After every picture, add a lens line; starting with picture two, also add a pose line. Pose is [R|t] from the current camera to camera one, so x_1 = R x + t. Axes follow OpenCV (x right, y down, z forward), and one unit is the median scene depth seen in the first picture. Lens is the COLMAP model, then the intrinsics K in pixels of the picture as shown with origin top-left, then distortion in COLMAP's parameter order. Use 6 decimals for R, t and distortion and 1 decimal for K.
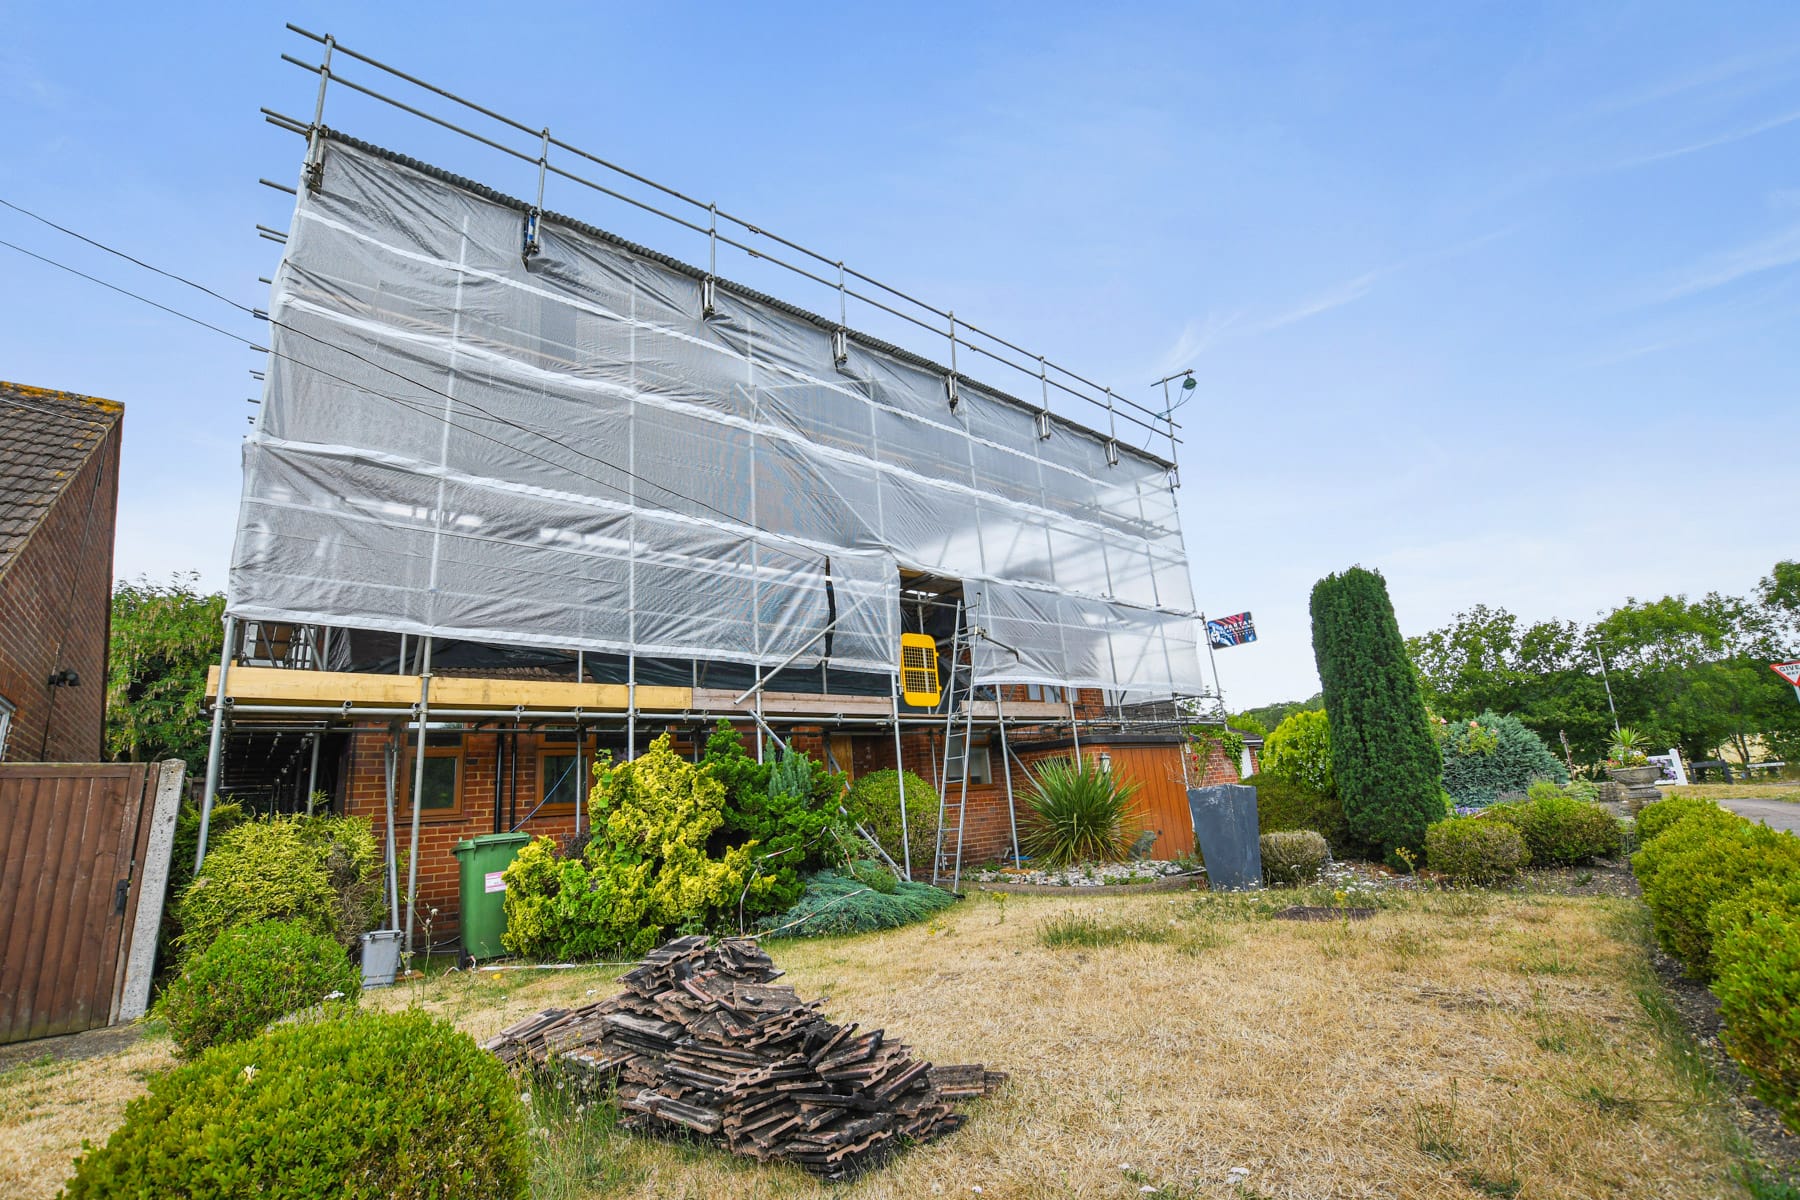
lens RADIAL K [[869.2, 0, 900.0], [0, 869.2, 600.0], [0, 0, 1]] dist [-0.024868, 0.000577]
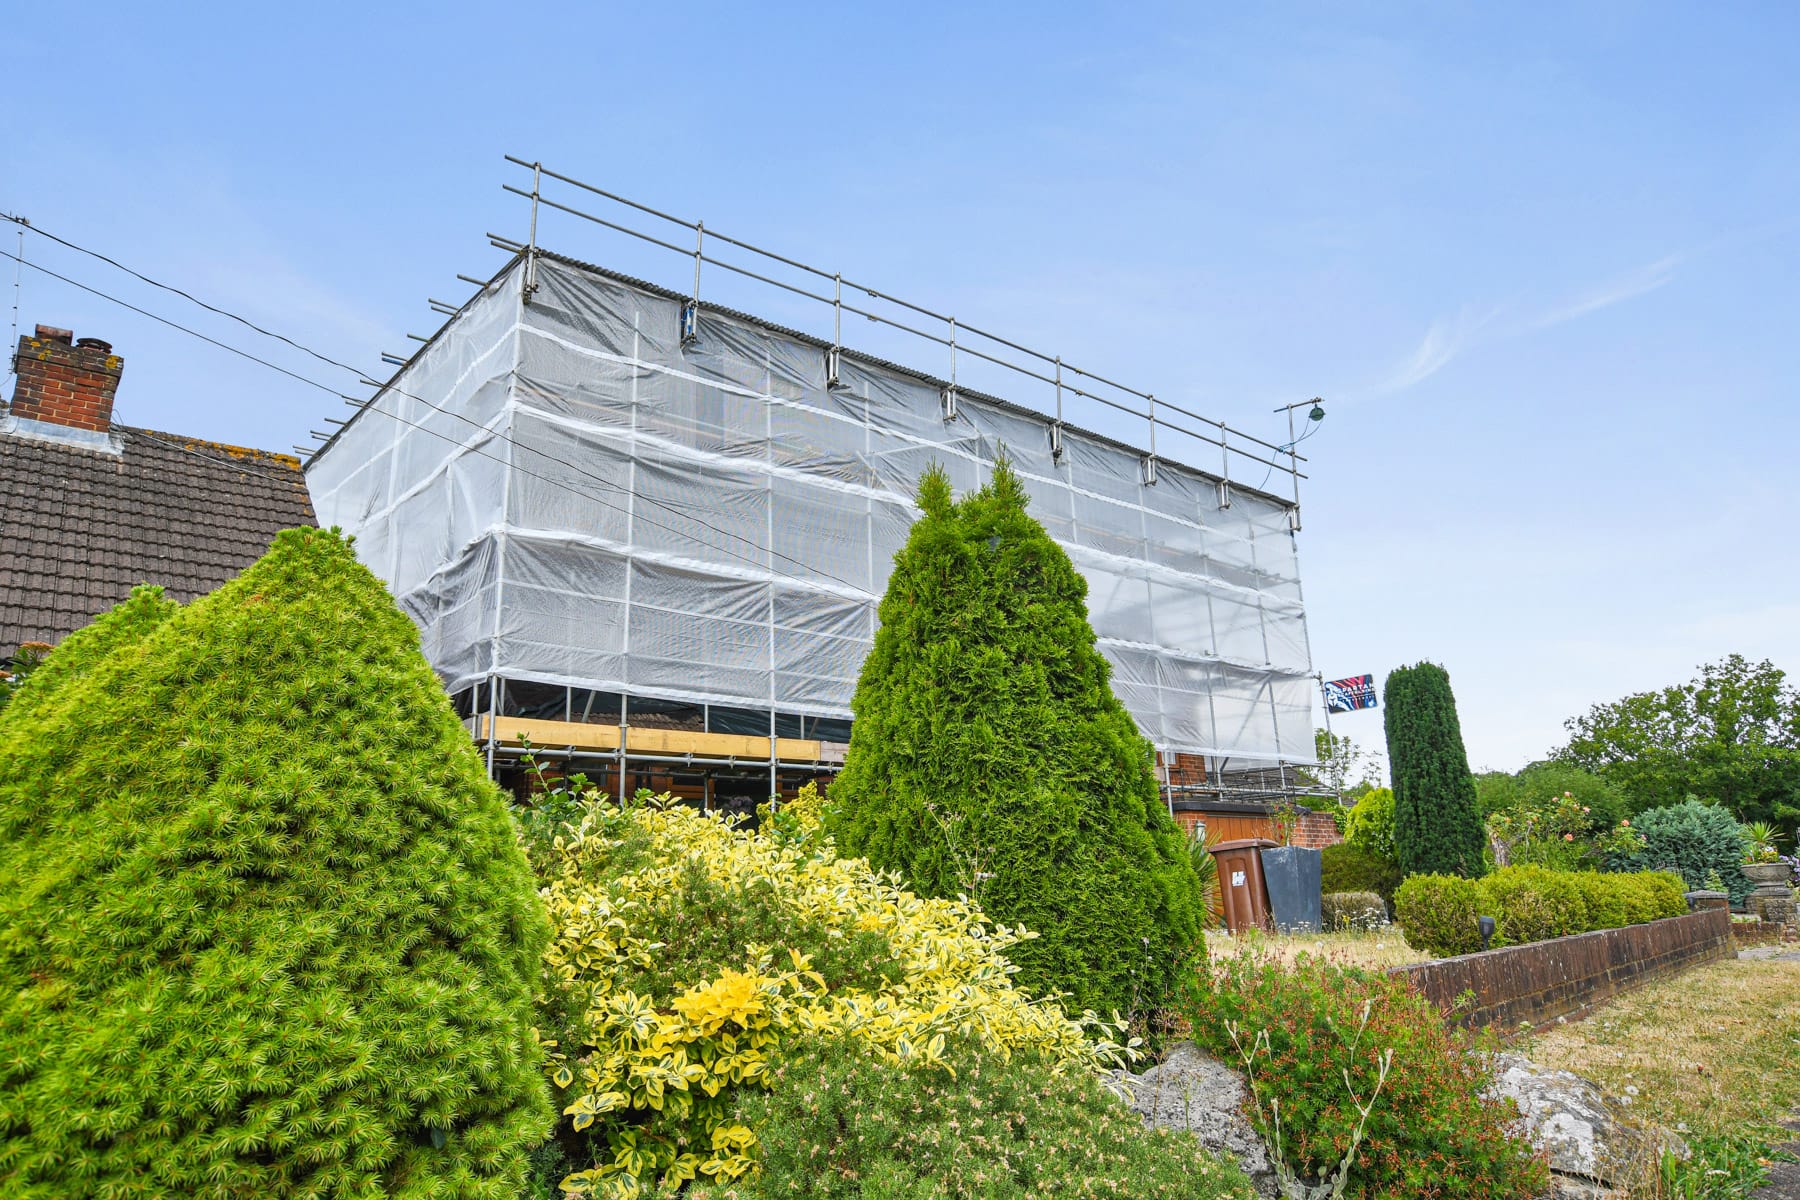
lens RADIAL K [[1337.3, 0, 875.5], [0, 1337.3, 598.0], [0, 0, 1]] dist [0.002710, 0.010030]
pose [[0.998740, 0.038983, -0.031602, -0.107158], [-0.038709, 0.999208, 0.009225, -0.087647], [0.031936, -0.007990, 0.999458, -0.616065]]
